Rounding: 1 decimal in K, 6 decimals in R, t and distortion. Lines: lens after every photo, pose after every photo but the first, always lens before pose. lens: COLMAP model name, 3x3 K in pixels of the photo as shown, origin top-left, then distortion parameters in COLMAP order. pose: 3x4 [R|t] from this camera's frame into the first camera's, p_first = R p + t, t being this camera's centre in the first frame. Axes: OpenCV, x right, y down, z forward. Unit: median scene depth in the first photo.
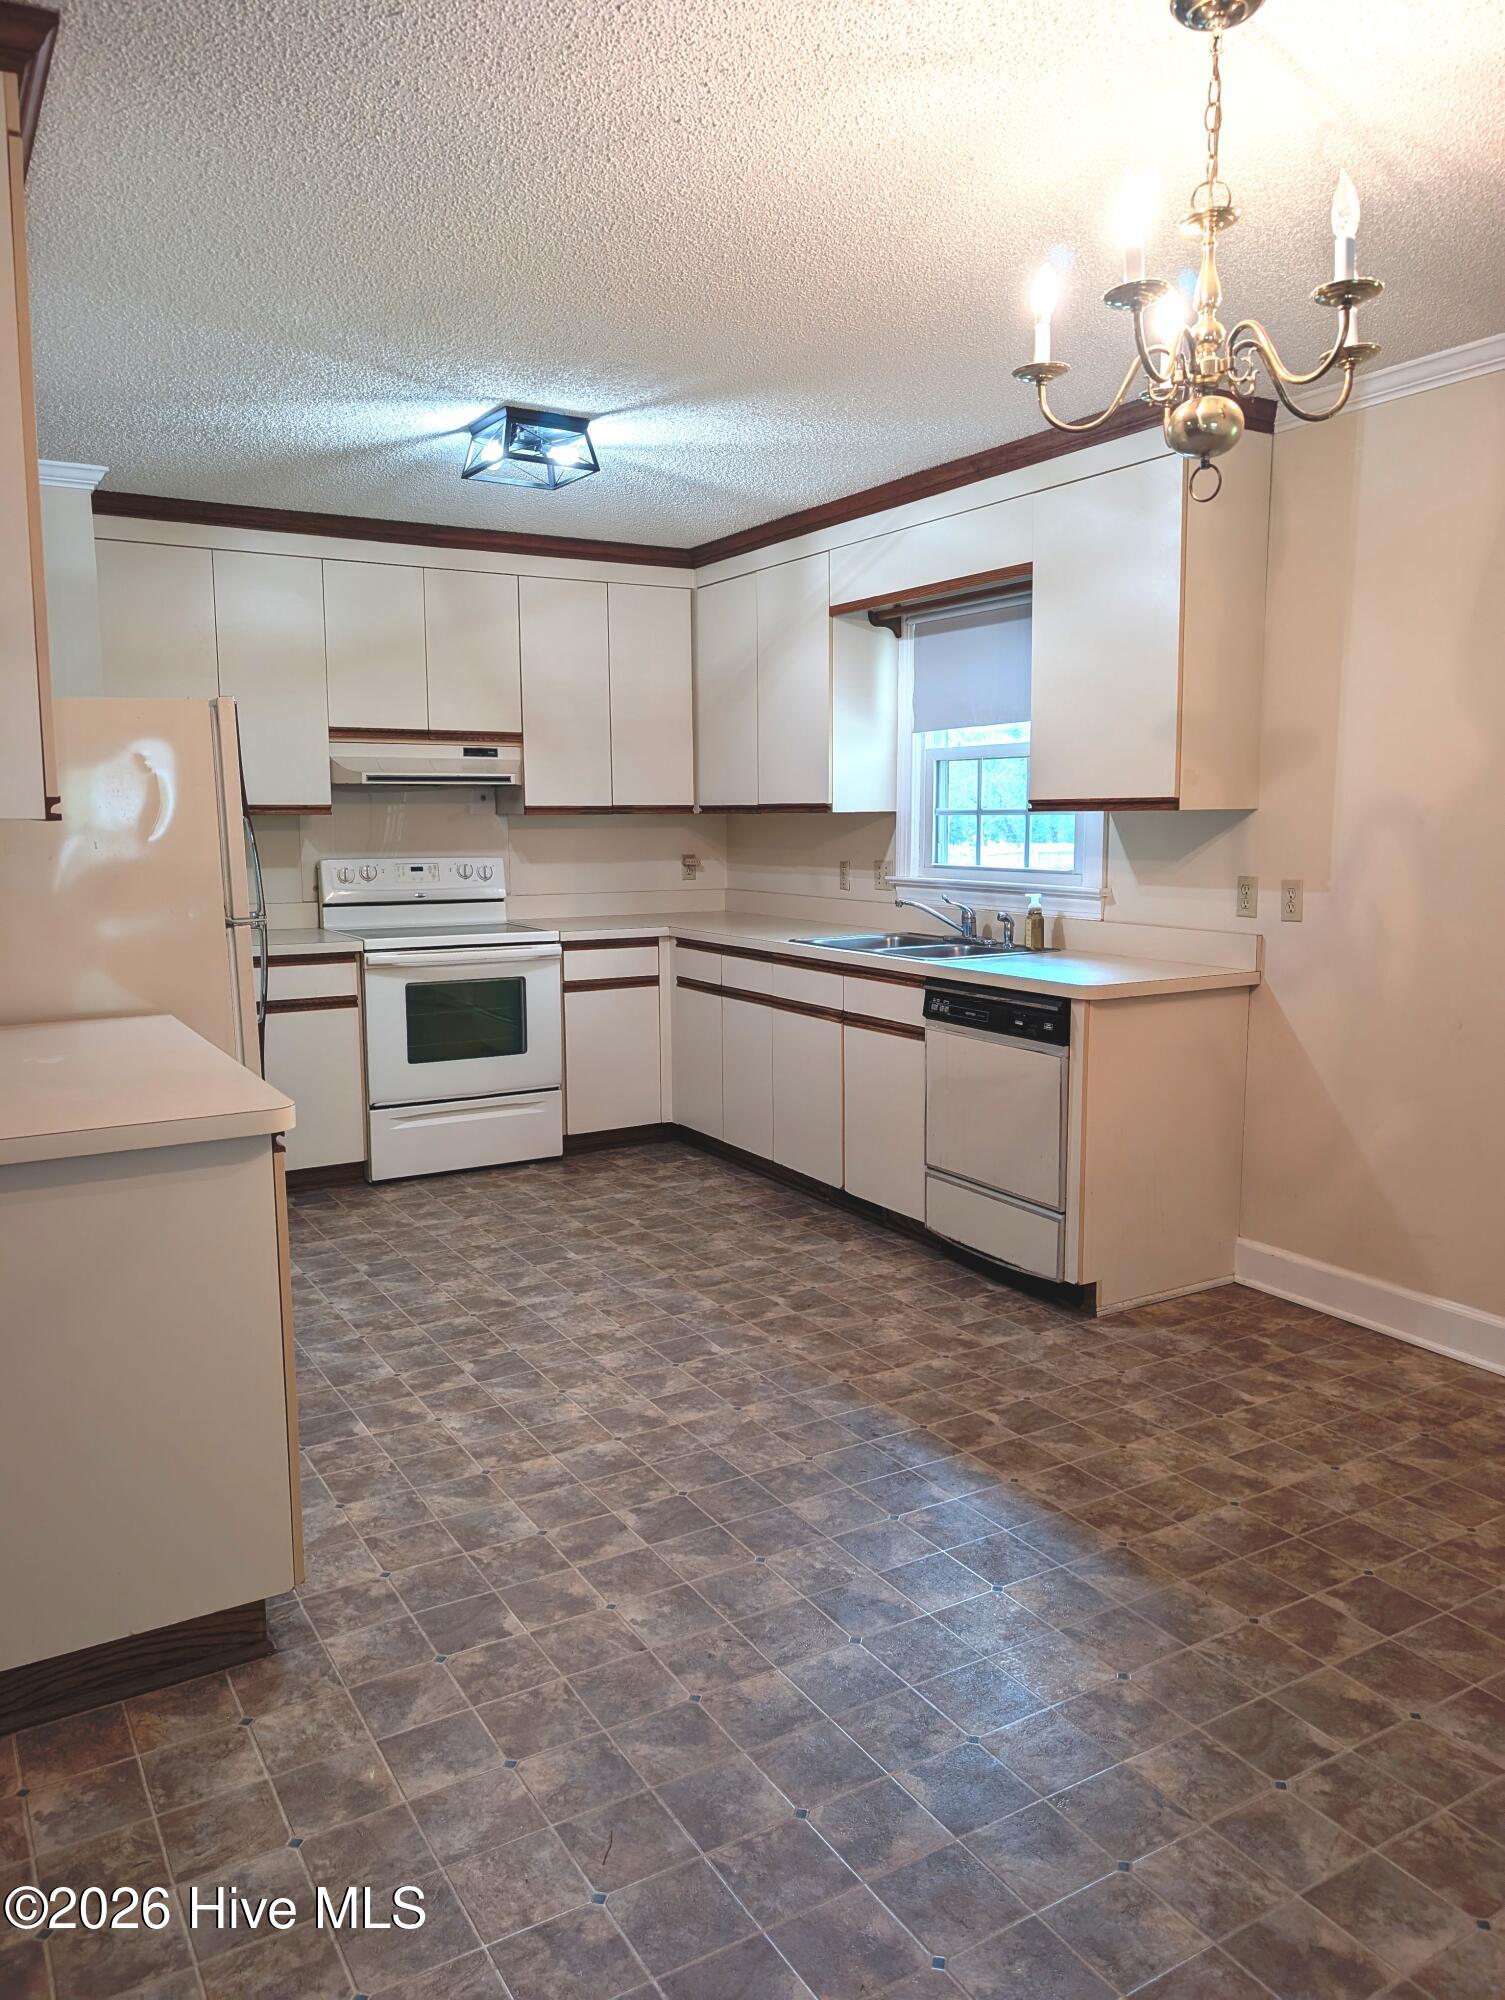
lens RADIAL K [[1451.8, 0, 747.5], [0, 1451.8, 993.7], [0, 0, 1]] dist [0.056286, -0.040060]
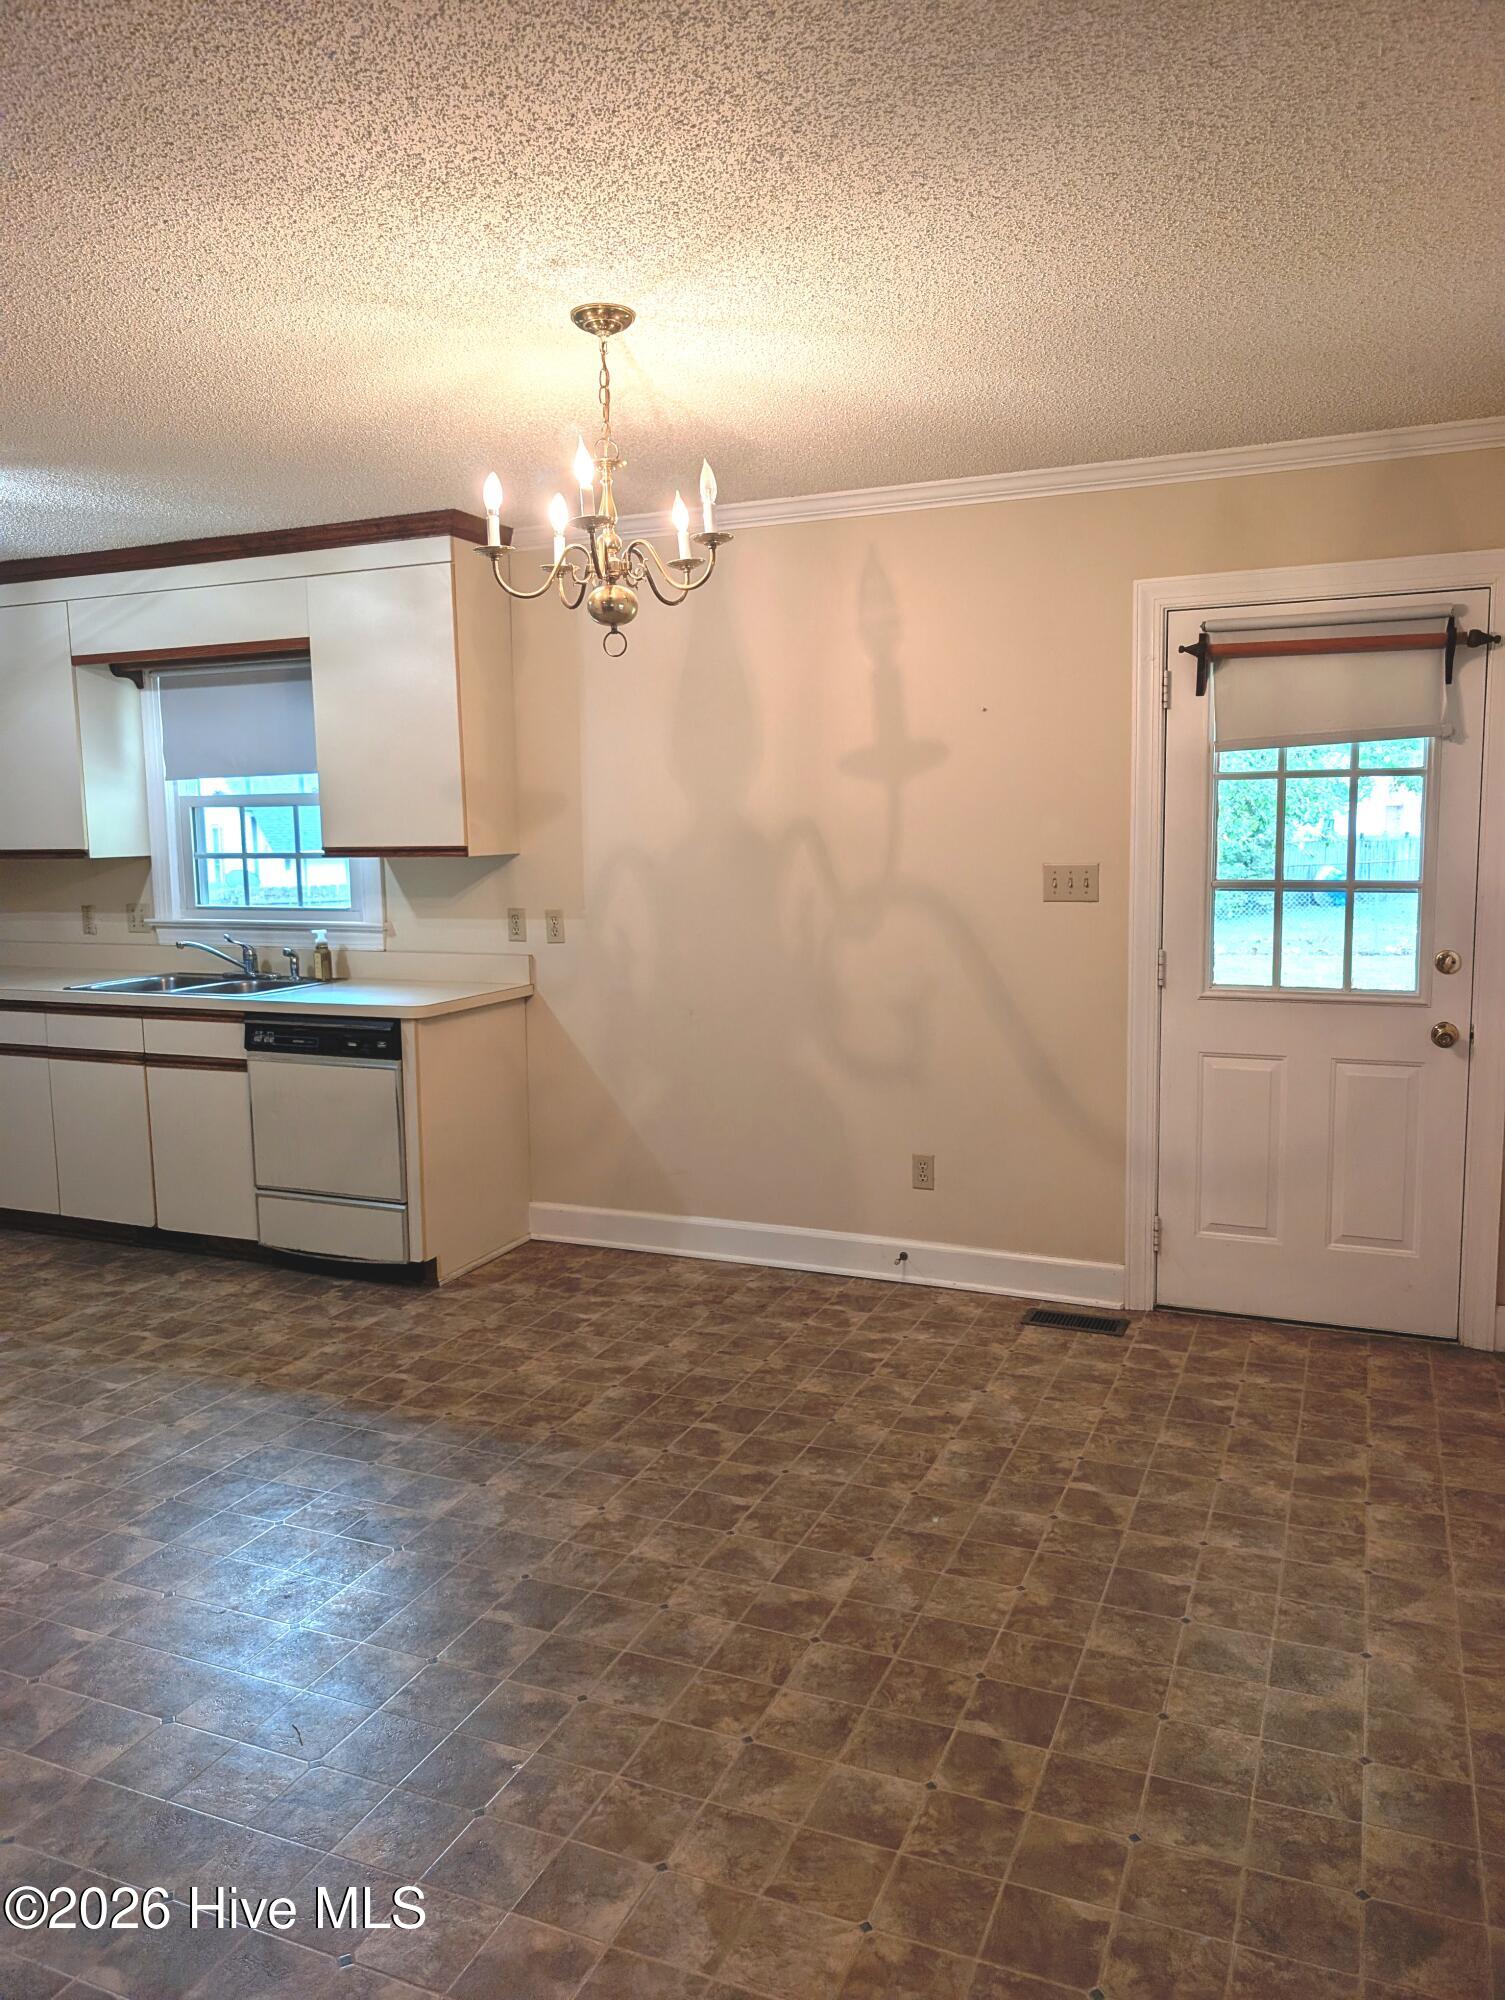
lens RADIAL K [[1451.8, 0, 740.9], [0, 1451.8, 994.0], [0, 0, 1]] dist [0.056286, -0.040060]
pose [[0.818465, -0.077326, 0.569329, -0.213555], [0.085942, 0.996231, 0.011758, -0.006755], [-0.568092, 0.039305, 0.822026, -0.113829]]
